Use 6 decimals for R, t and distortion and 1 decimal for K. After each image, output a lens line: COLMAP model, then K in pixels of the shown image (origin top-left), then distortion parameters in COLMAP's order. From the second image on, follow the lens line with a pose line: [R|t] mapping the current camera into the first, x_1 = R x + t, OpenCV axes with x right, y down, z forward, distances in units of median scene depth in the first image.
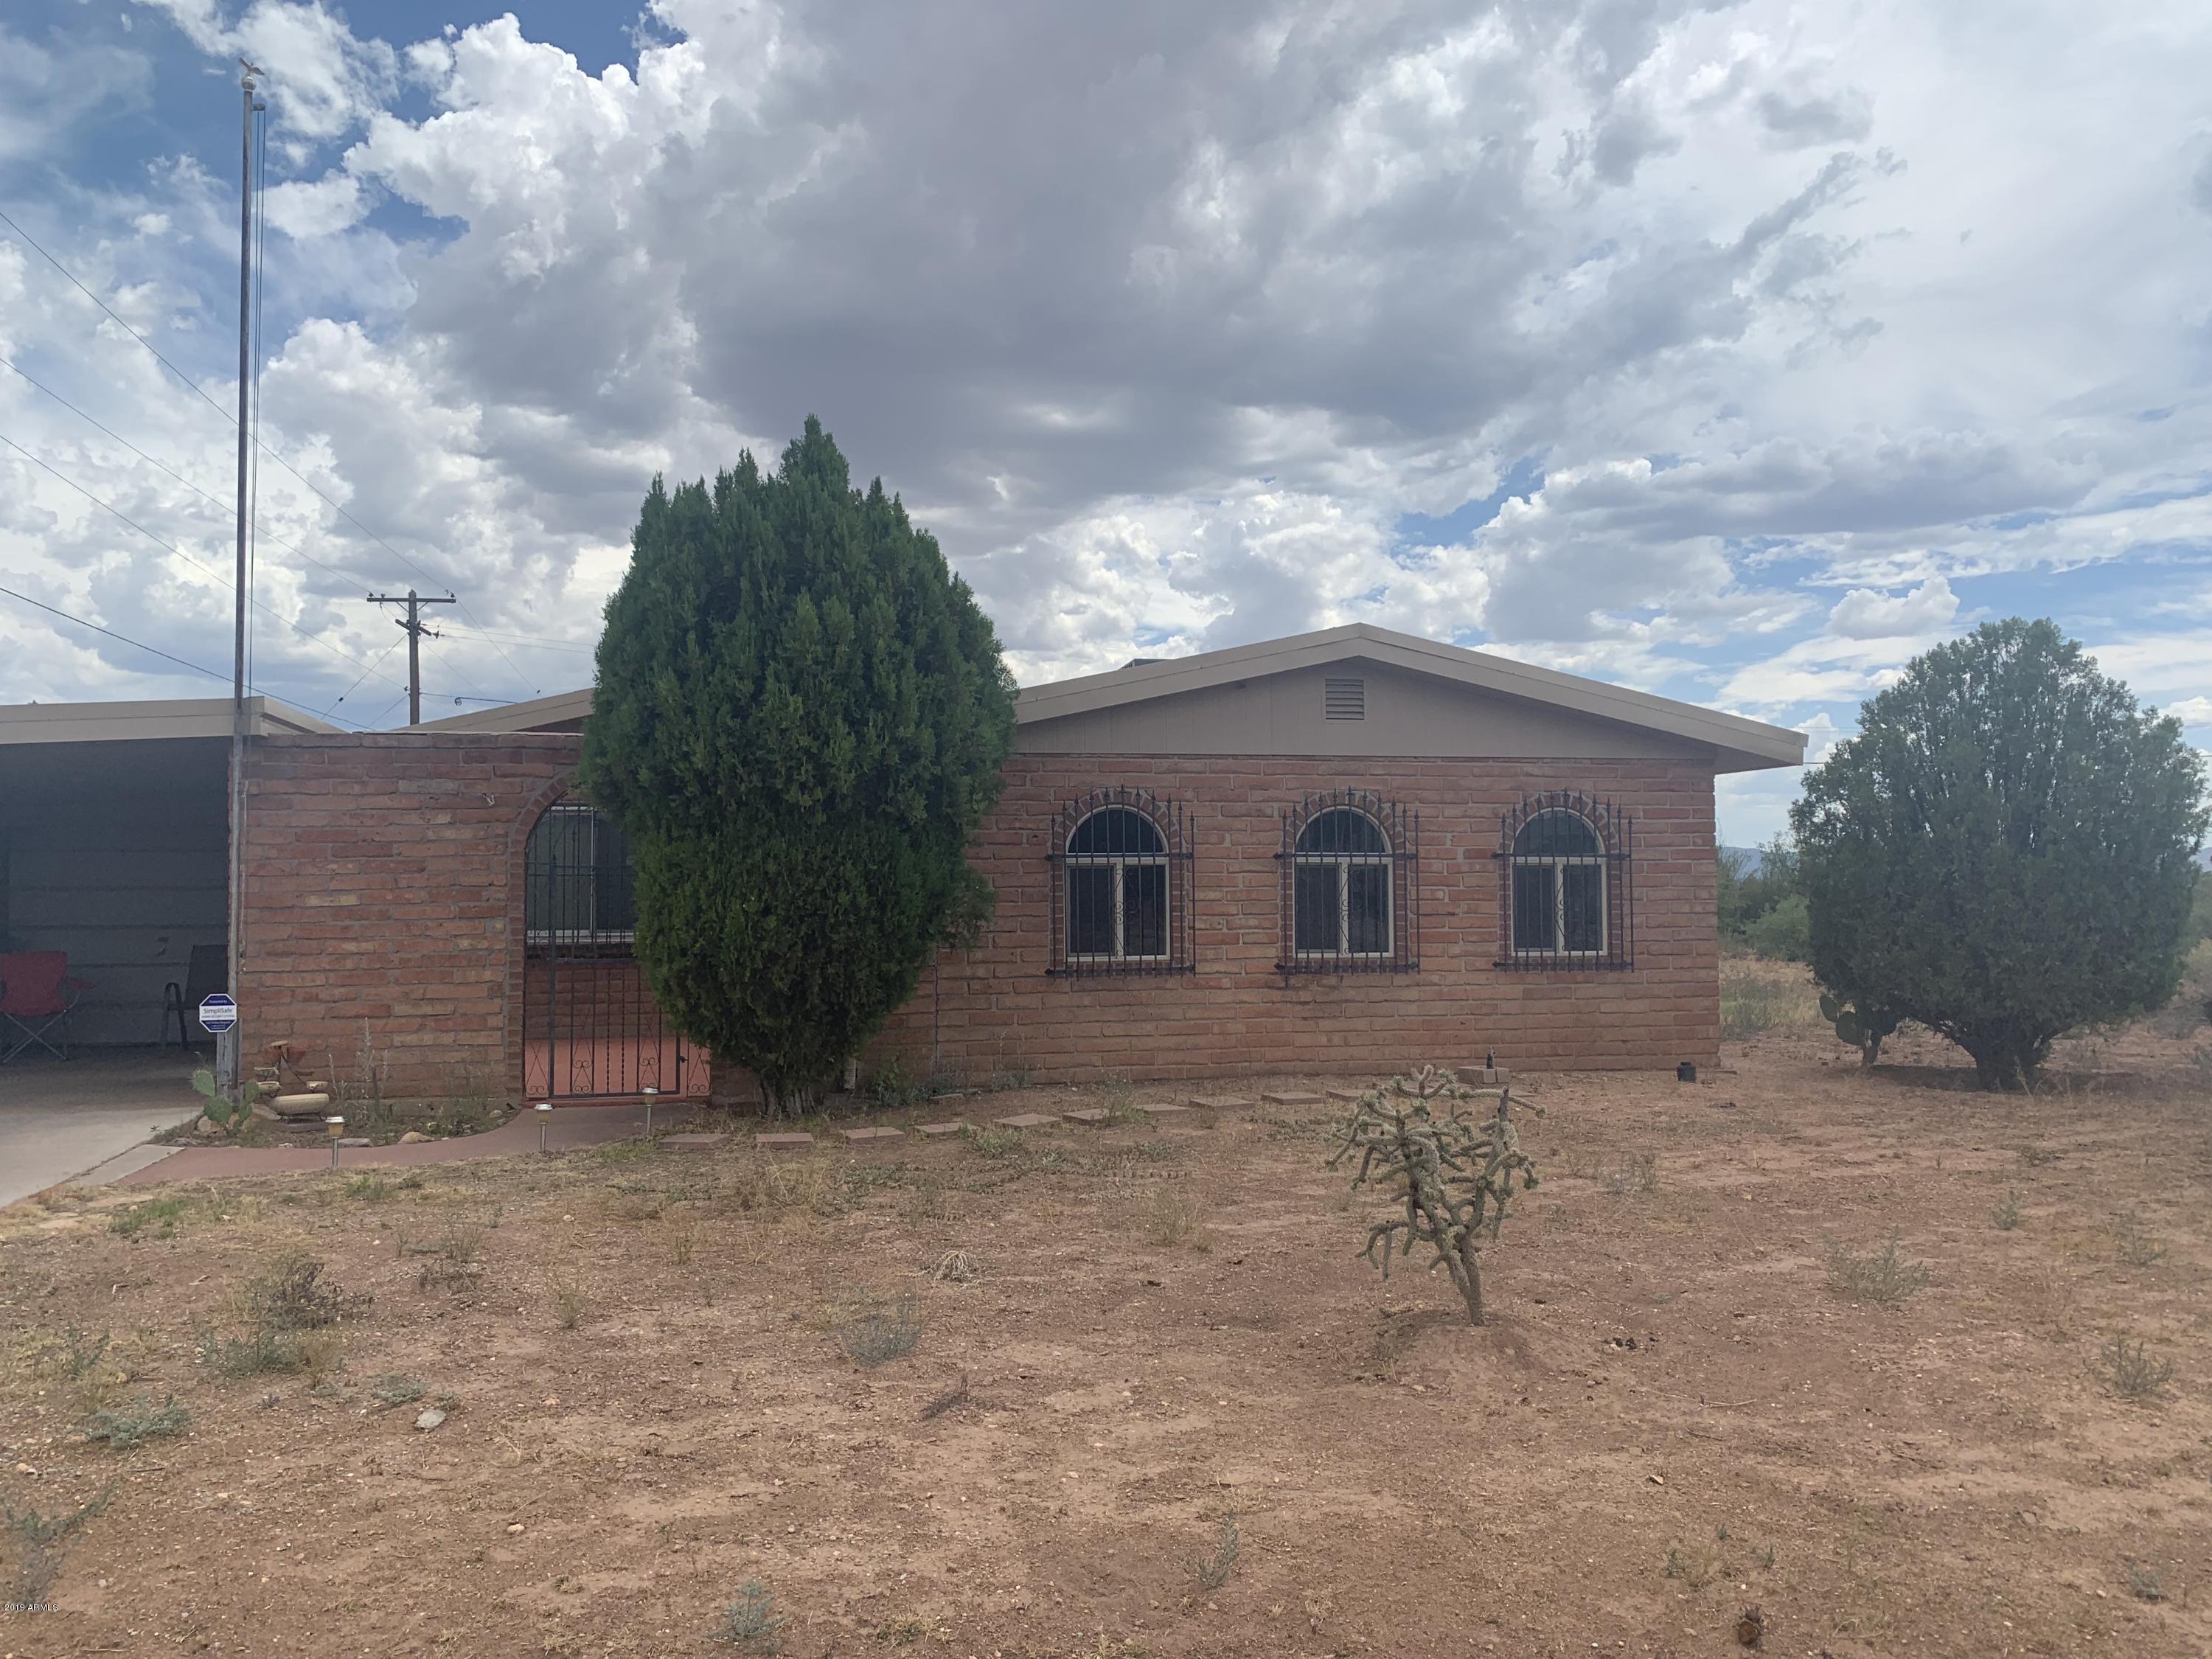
lens RADIAL K [[1693.2, 0, 1228.1], [0, 1693.2, 820.3], [0, 0, 1]] dist [0.033727, -0.036518]
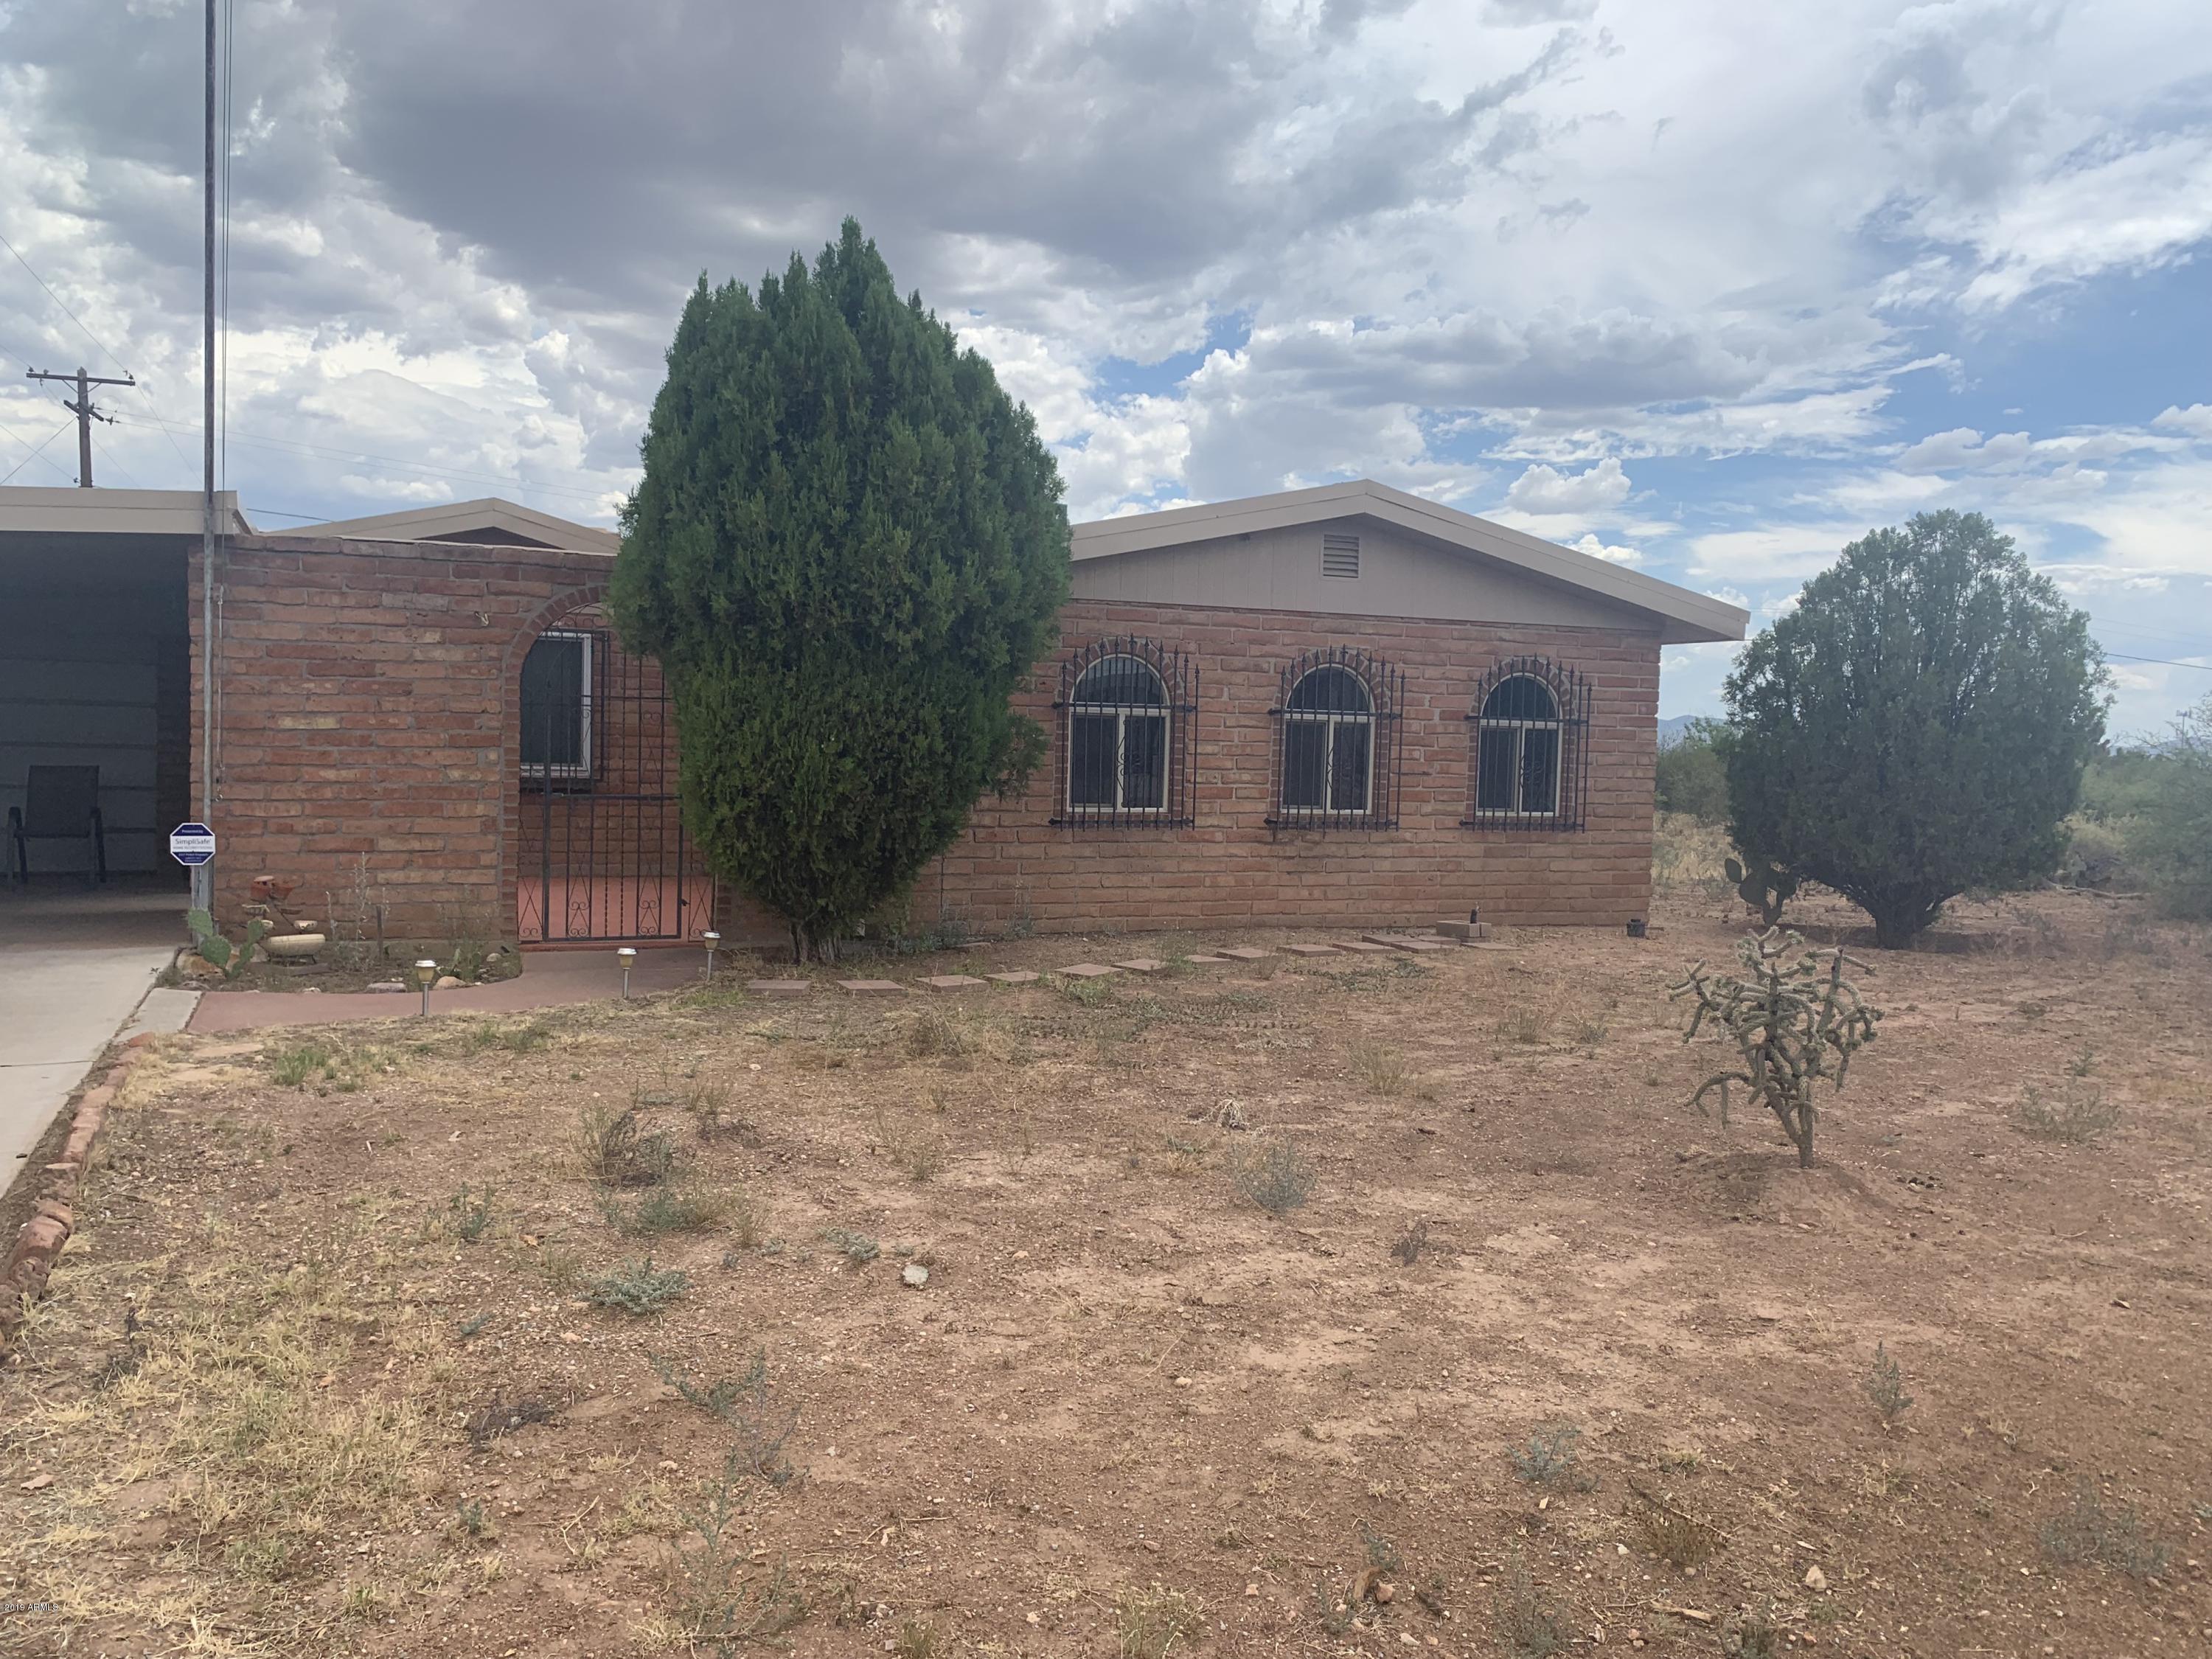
lens RADIAL K [[1693.2, 0, 1150.5], [0, 1693.2, 827.1], [0, 0, 1]] dist [0.033727, -0.036518]
pose [[0.983050, 0.022989, 0.181891, -0.232857], [-0.039790, 0.995213, 0.089268, 0.003070], [-0.178968, -0.094992, 0.979258, 0.025566]]
